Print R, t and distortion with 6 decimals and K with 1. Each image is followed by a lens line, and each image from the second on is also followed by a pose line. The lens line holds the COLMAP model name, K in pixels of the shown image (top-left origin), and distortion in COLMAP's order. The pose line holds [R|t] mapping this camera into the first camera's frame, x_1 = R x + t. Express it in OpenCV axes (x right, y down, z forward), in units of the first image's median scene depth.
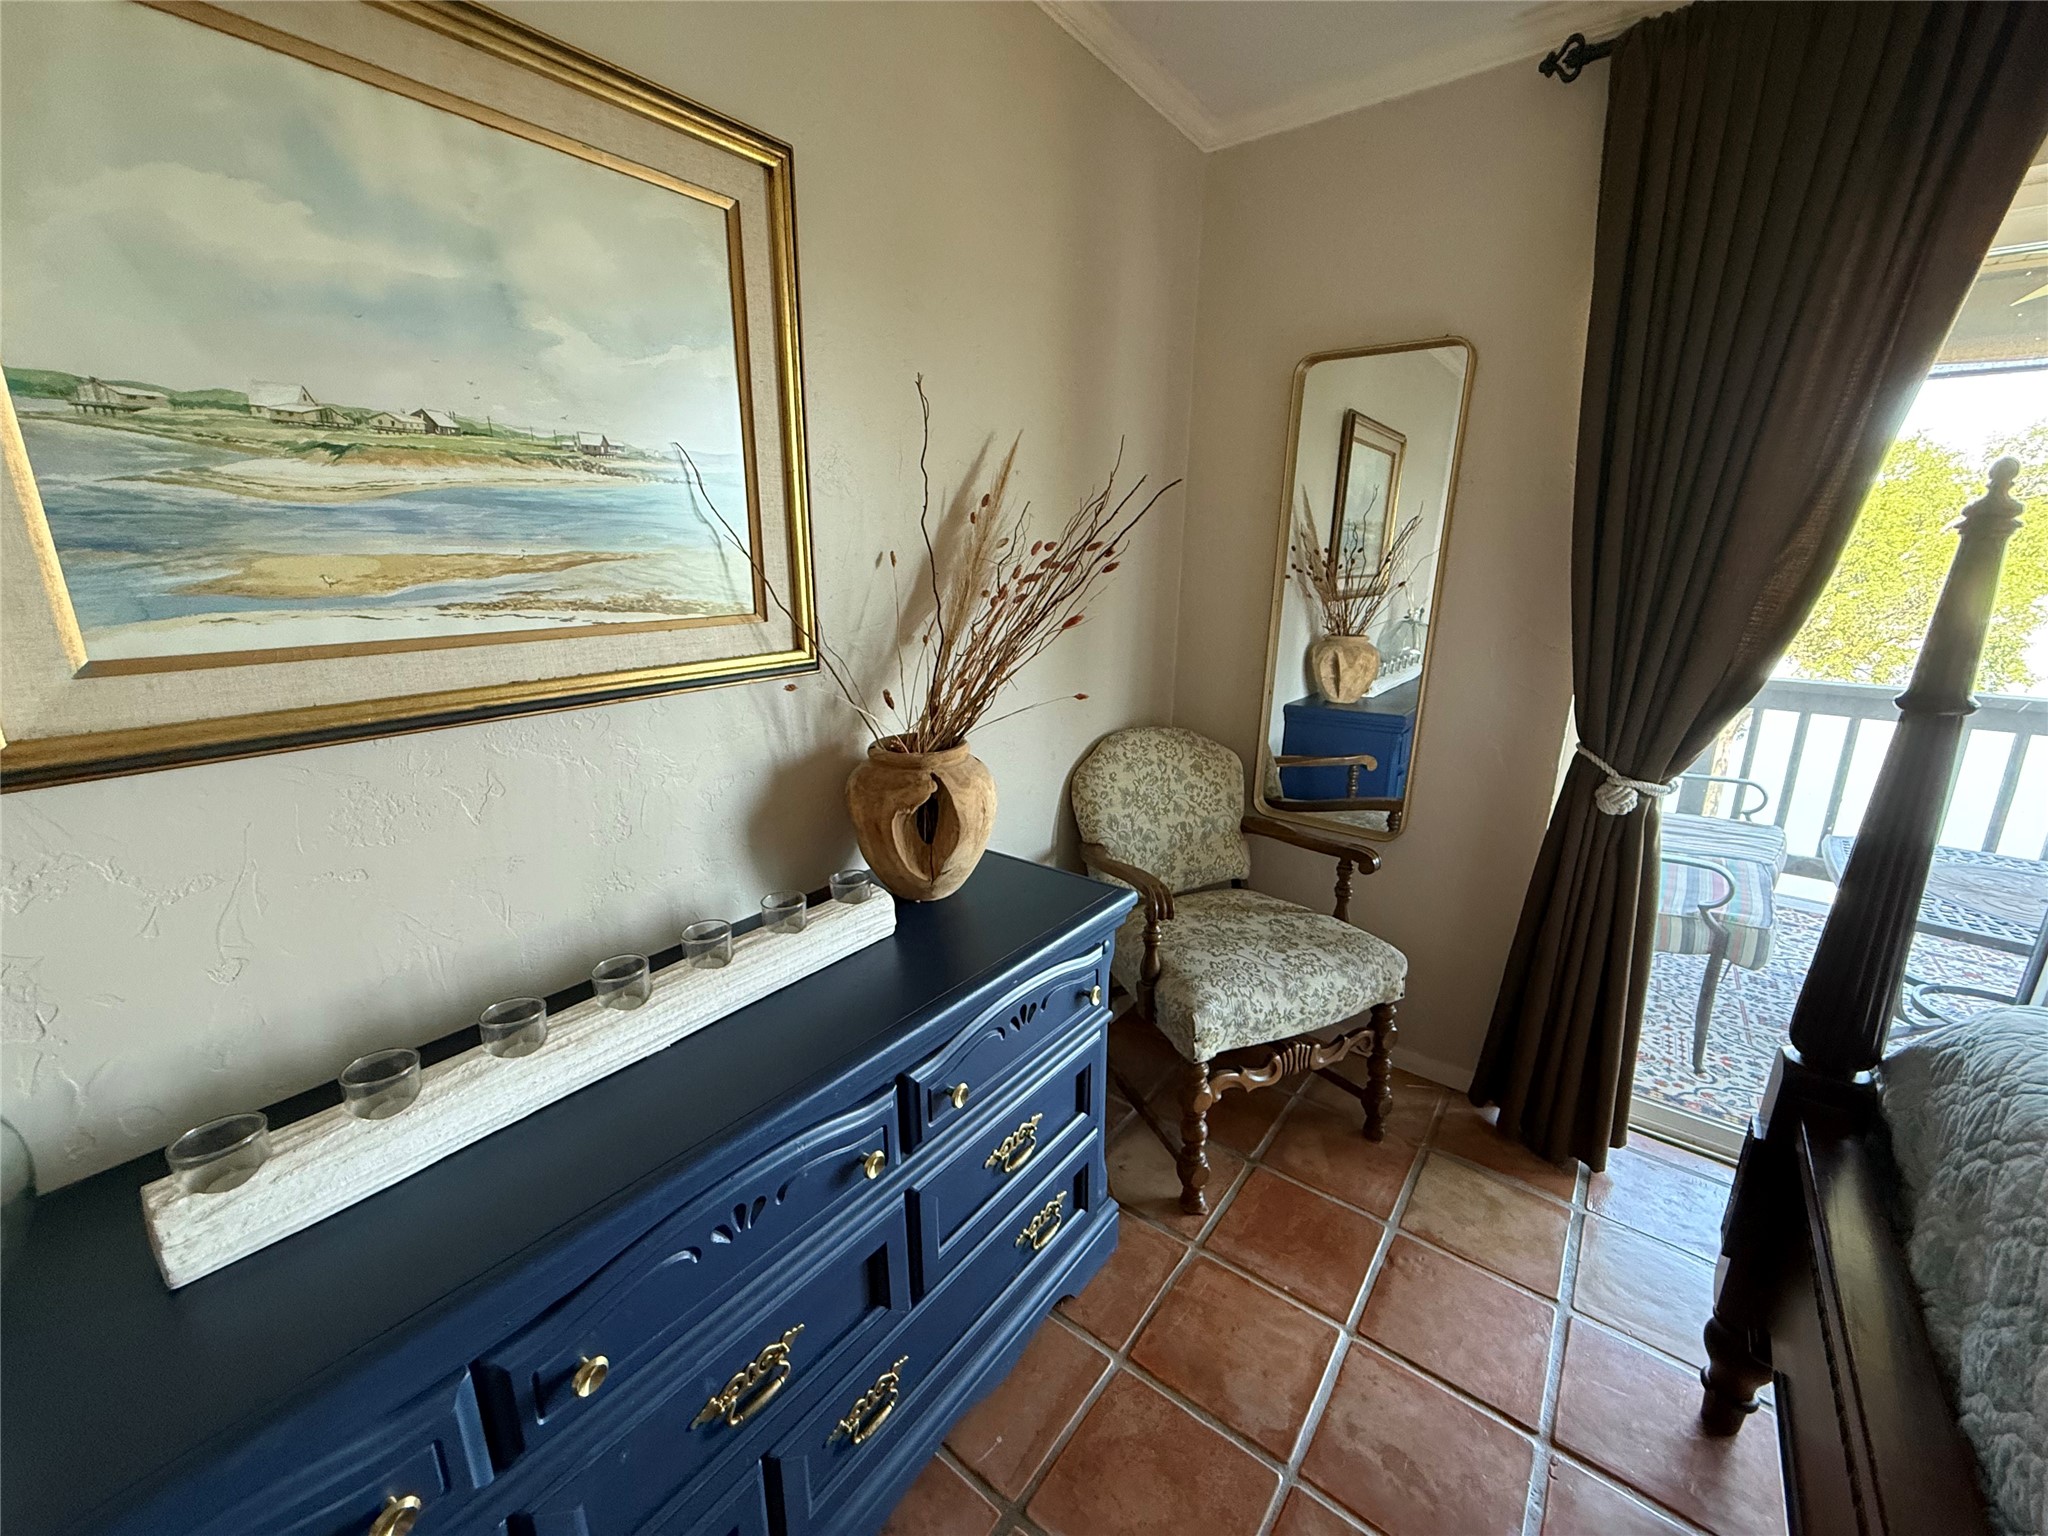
lens RADIAL K [[823.0, 0, 1017.7], [0, 823.0, 753.4], [0, 0, 1]] dist [-0.000715, 0.000384]
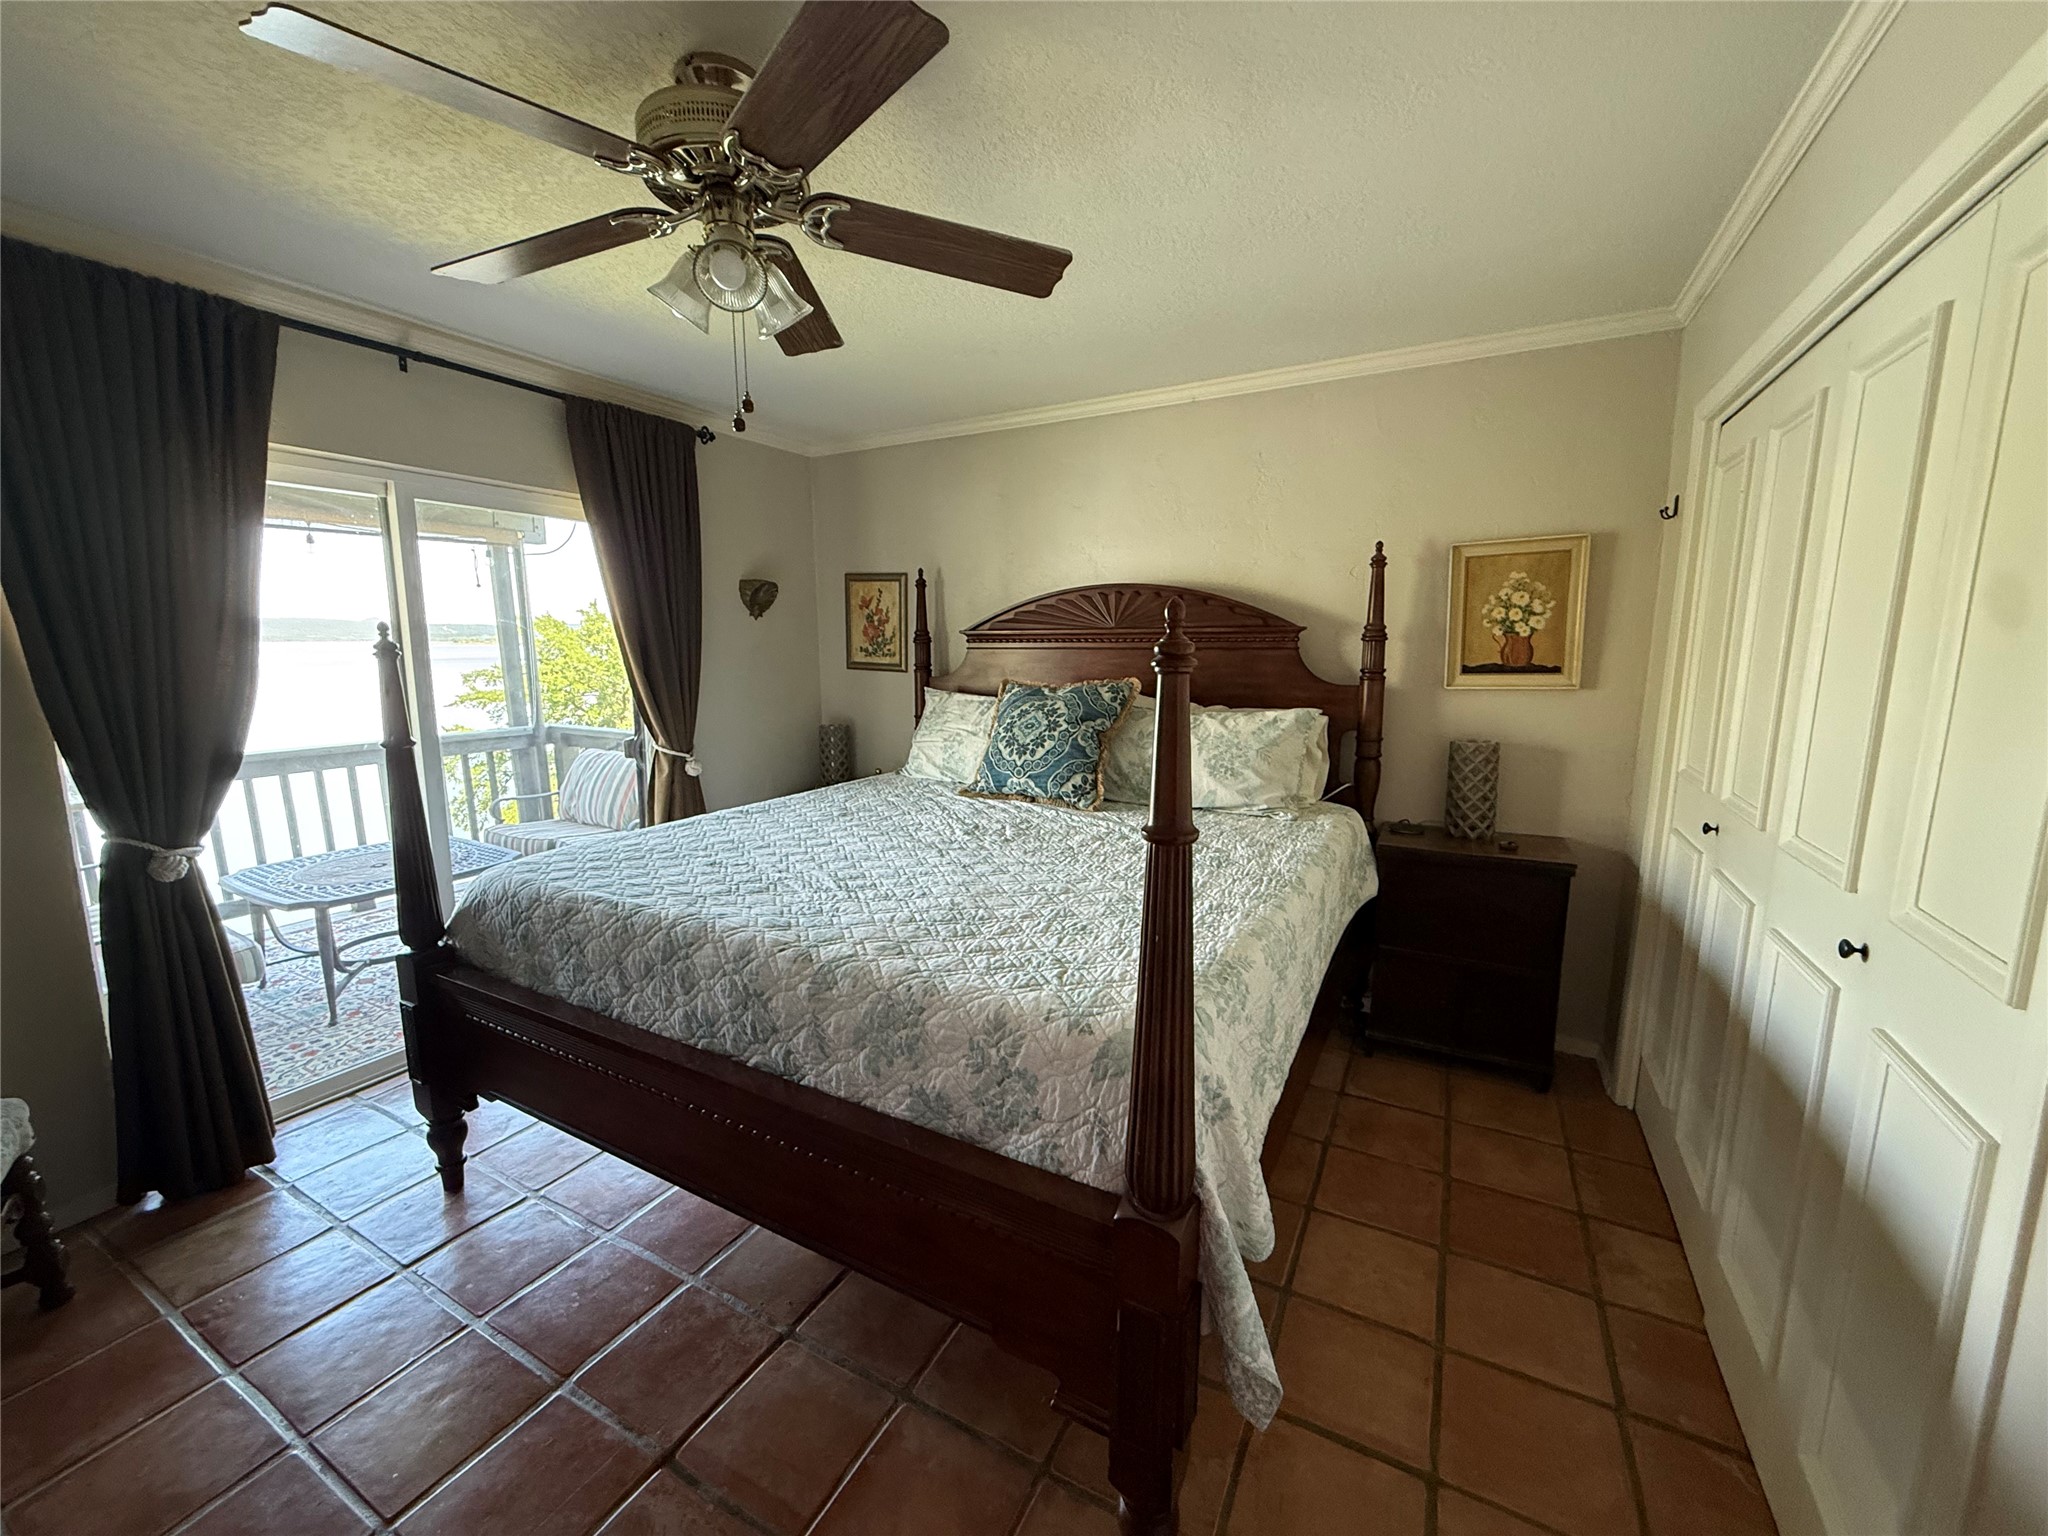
lens RADIAL K [[823.0, 0, 1023.2], [0, 823.0, 765.3], [0, 0, 1]] dist [-0.000715, 0.000384]
pose [[-0.164019, -0.162267, 0.973020, -0.638090], [0.250573, 0.947172, 0.200195, -0.015411], [-0.954102, 0.276648, -0.114694, -0.095777]]
